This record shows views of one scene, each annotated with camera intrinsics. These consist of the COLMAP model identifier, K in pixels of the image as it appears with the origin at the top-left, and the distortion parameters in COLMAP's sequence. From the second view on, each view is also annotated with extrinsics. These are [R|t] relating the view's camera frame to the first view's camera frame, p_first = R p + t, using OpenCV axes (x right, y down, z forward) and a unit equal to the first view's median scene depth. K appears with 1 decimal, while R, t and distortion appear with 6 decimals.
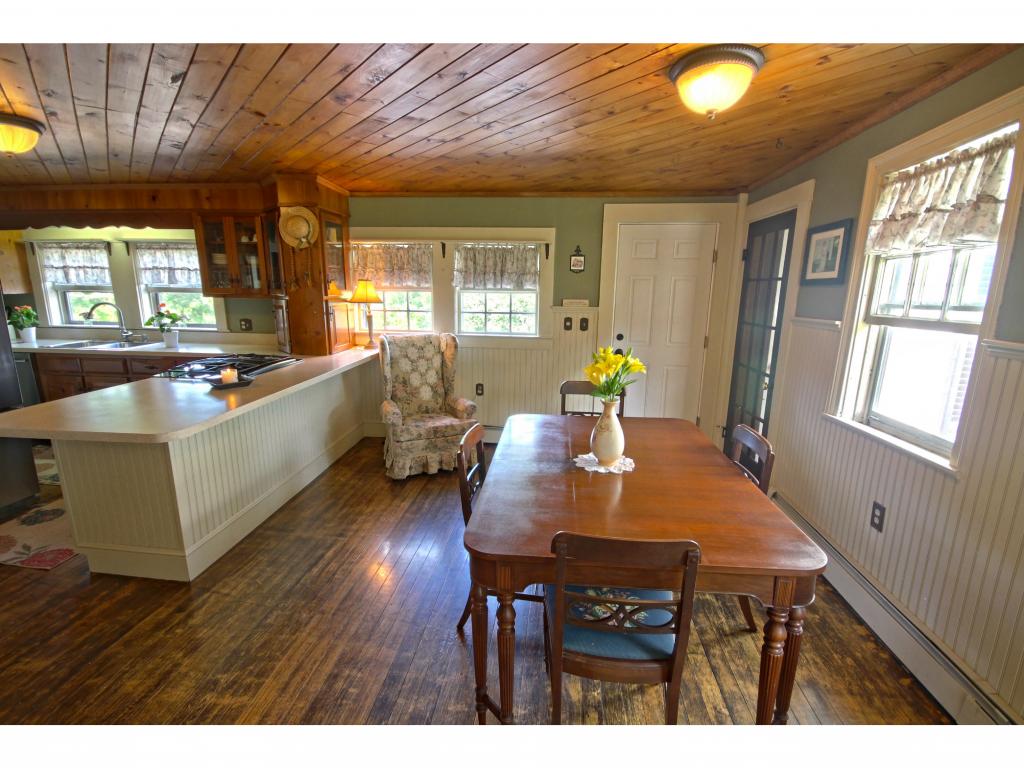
lens RADIAL K [[477.4, 0, 509.6], [0, 477.4, 391.0], [0, 0, 1]] dist [-0.002433, -0.005683]
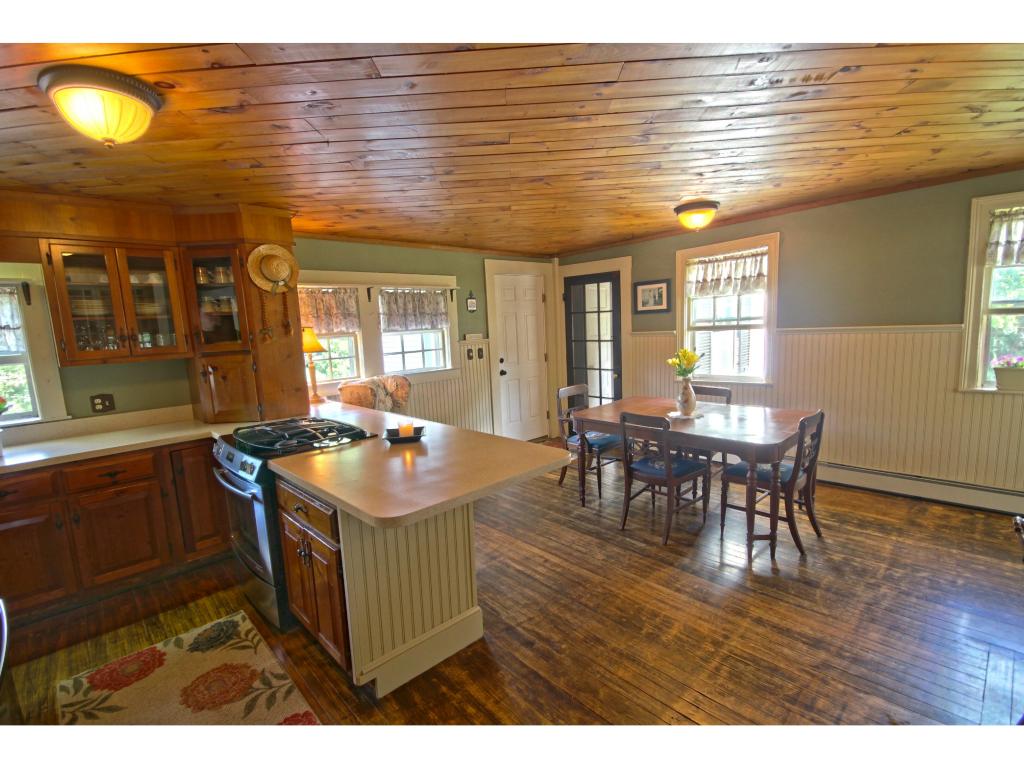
lens RADIAL K [[477.4, 0, 507.6], [0, 477.4, 392.7], [0, 0, 1]] dist [-0.002433, -0.005683]
pose [[0.653481, -0.154149, 0.741081, -0.721064], [0.212202, 0.977093, 0.016122, -0.045664], [-0.726590, 0.146724, 0.671222, 0.138076]]
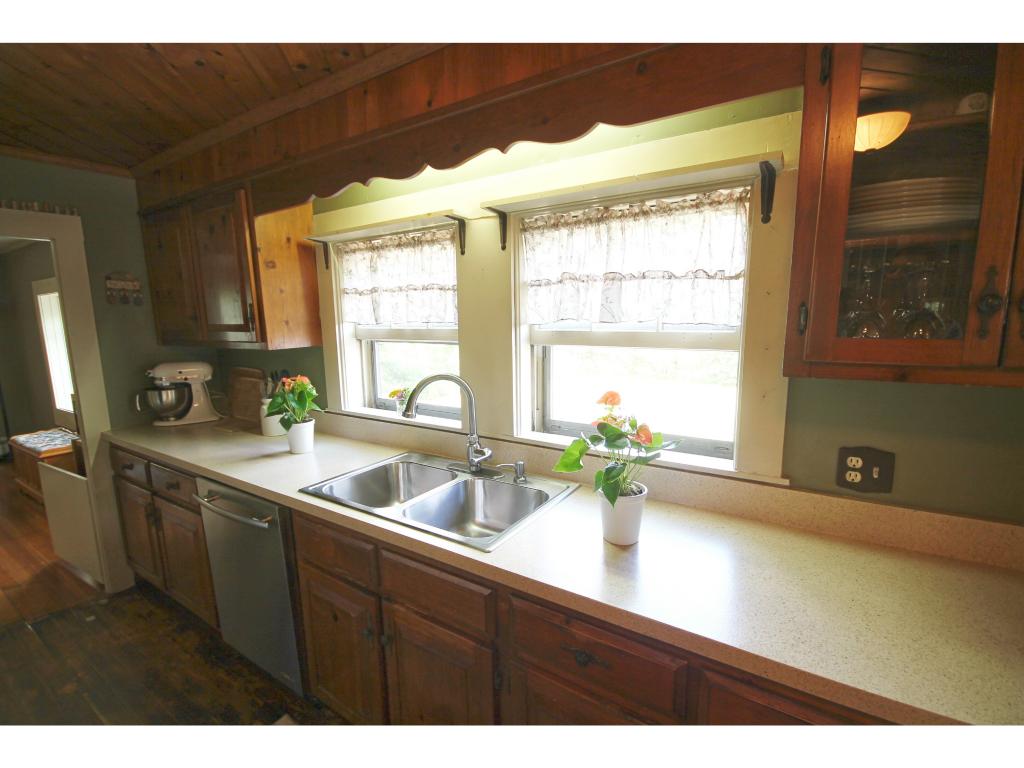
lens RADIAL K [[477.4, 0, 504.2], [0, 477.4, 393.9], [0, 0, 1]] dist [-0.002433, -0.005683]
pose [[0.870817, 0.051556, -0.488896, -0.641882], [-0.077503, 0.996447, -0.032968, -0.167478], [0.485459, 0.066600, 0.871719, 0.713590]]
